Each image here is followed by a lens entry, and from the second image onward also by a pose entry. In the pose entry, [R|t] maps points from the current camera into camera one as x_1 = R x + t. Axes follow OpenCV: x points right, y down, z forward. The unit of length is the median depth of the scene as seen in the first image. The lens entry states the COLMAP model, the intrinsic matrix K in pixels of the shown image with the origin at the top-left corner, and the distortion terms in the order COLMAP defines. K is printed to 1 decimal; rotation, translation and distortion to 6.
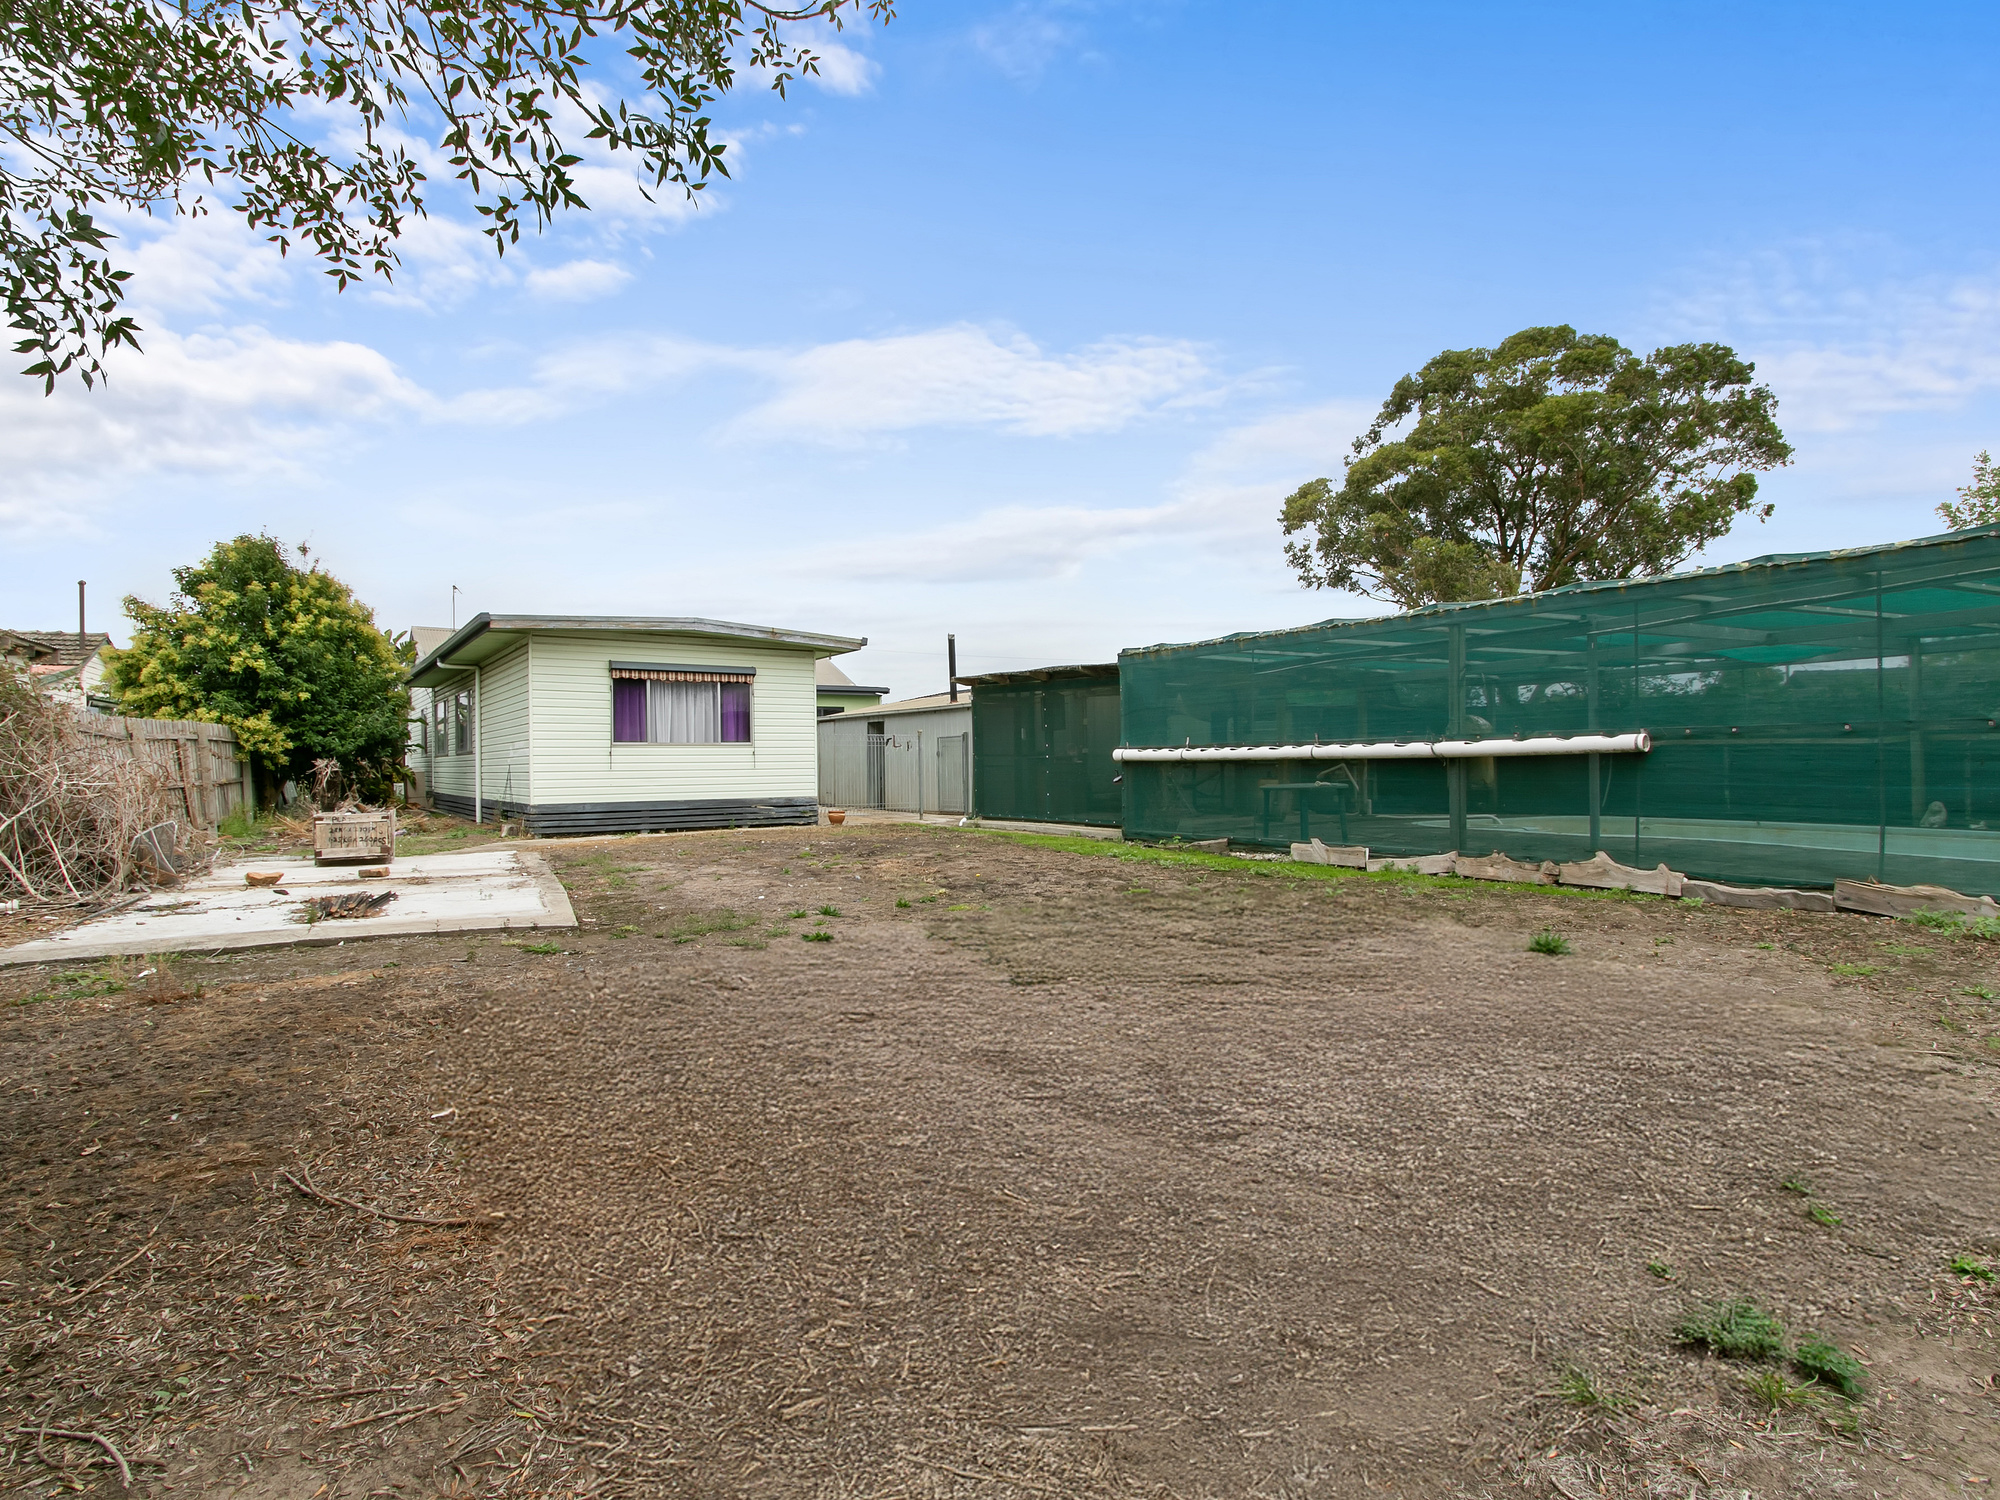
lens RADIAL K [[1010.7, 0, 999.6], [0, 1010.7, 752.2], [0, 0, 1]] dist [0.006913, -0.001832]
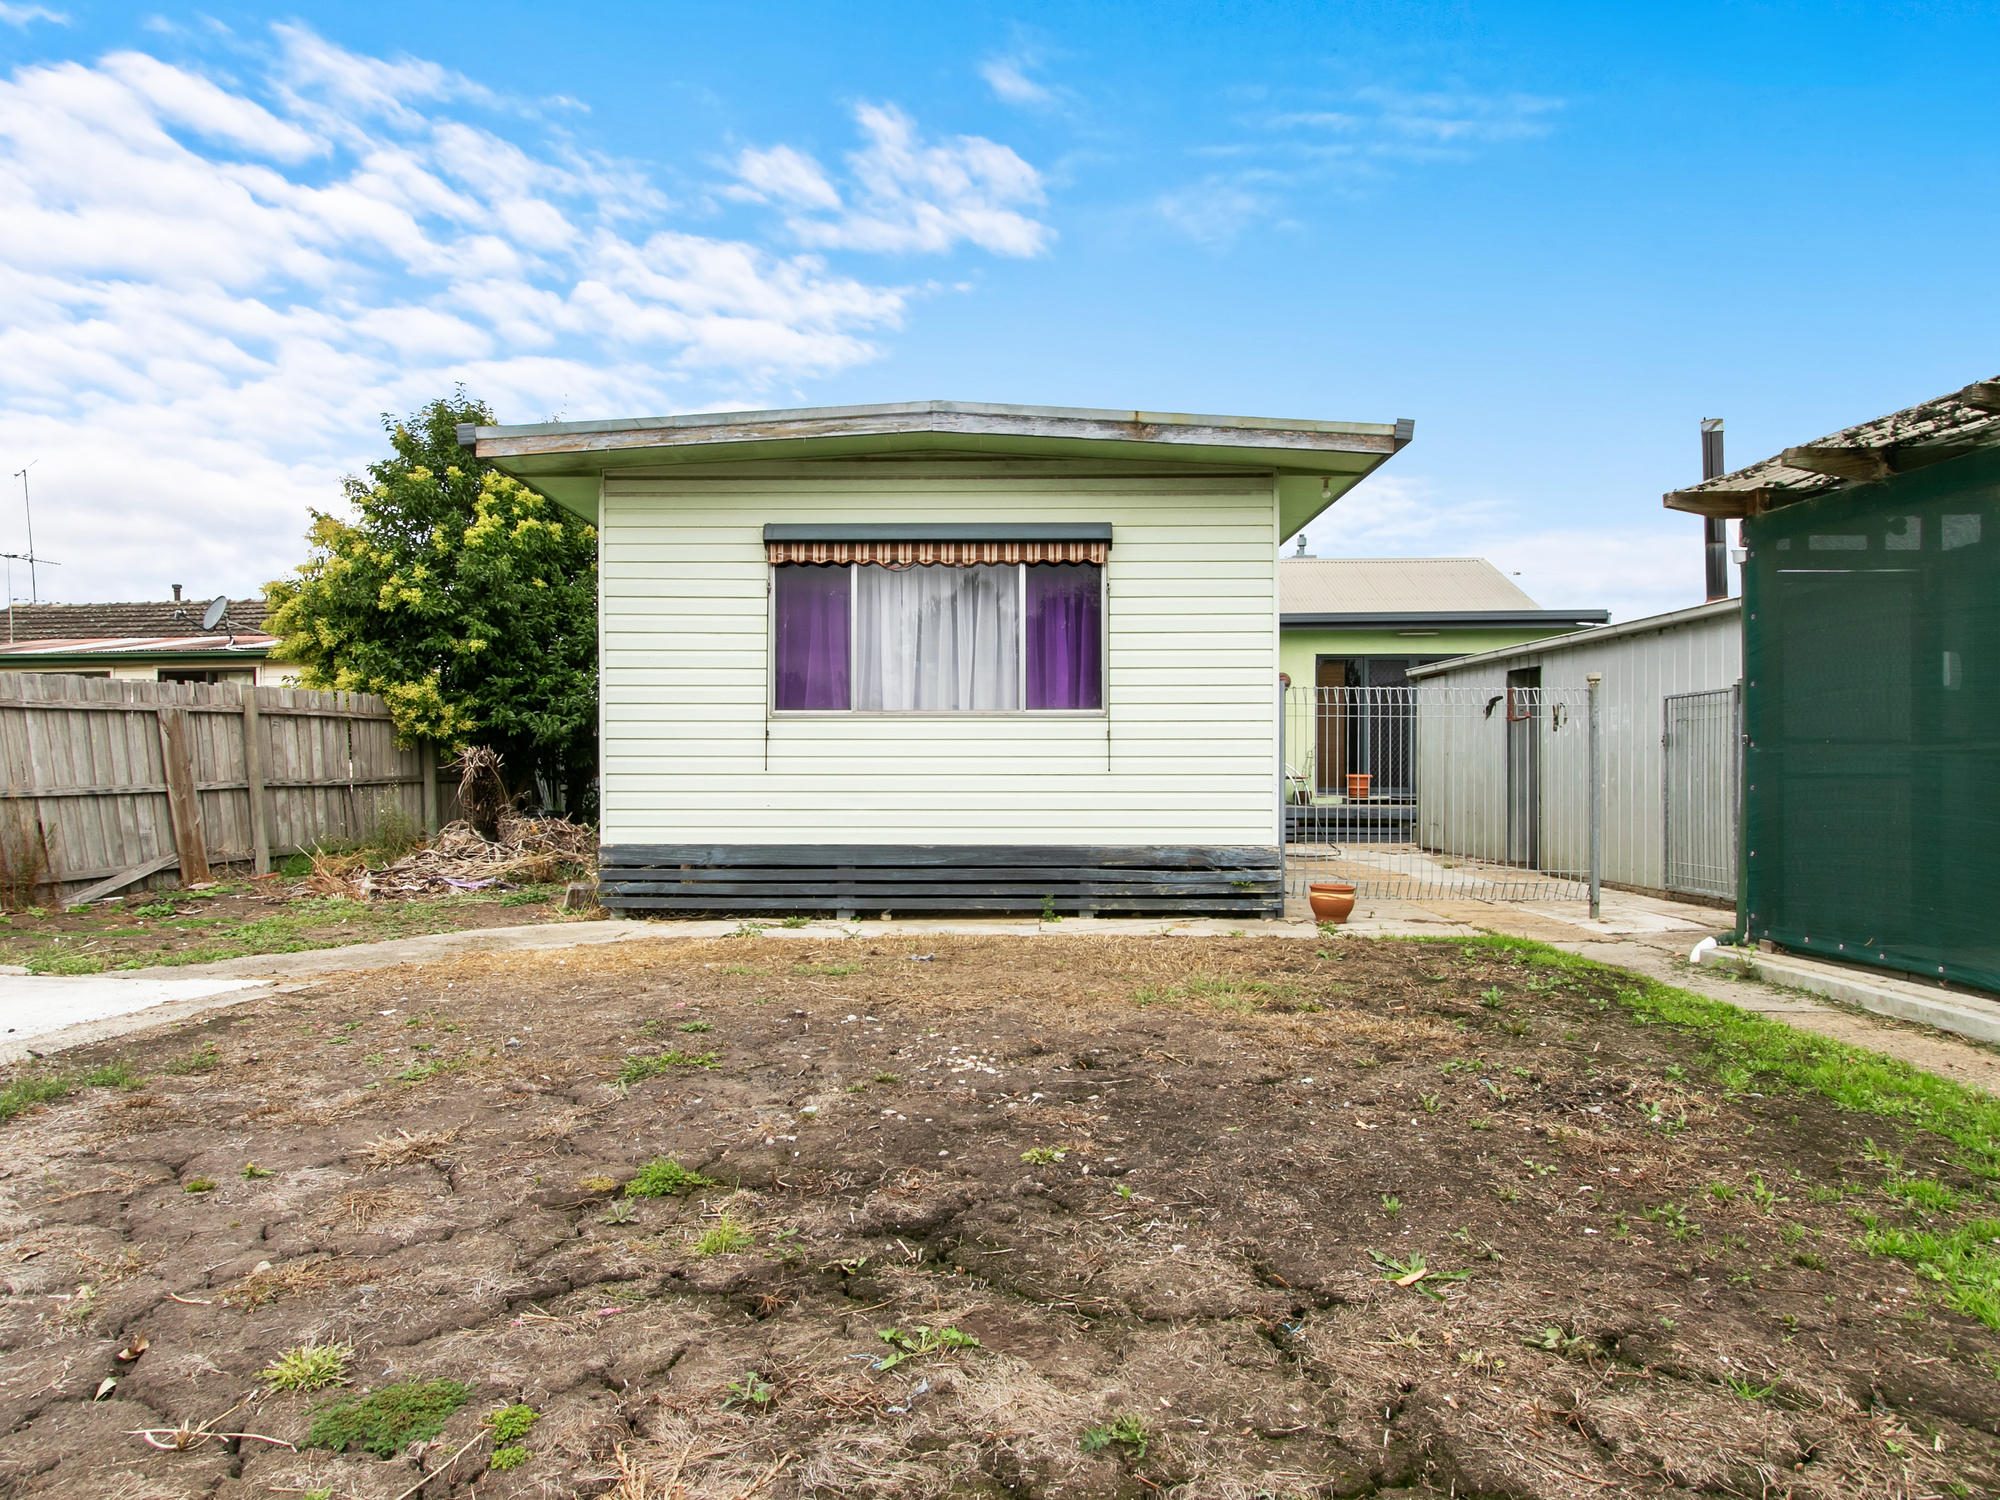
lens RADIAL K [[1246.2, 0, 1001.1], [0, 1246.2, 746.4], [0, 0, 1]] dist [0.003620, 0.000223]
pose [[0.802606, 0.000116, -0.596510, 0.020334], [-0.001808, 0.999996, -0.002237, 0.007050], [0.596507, 0.002874, 0.802603, 0.587057]]
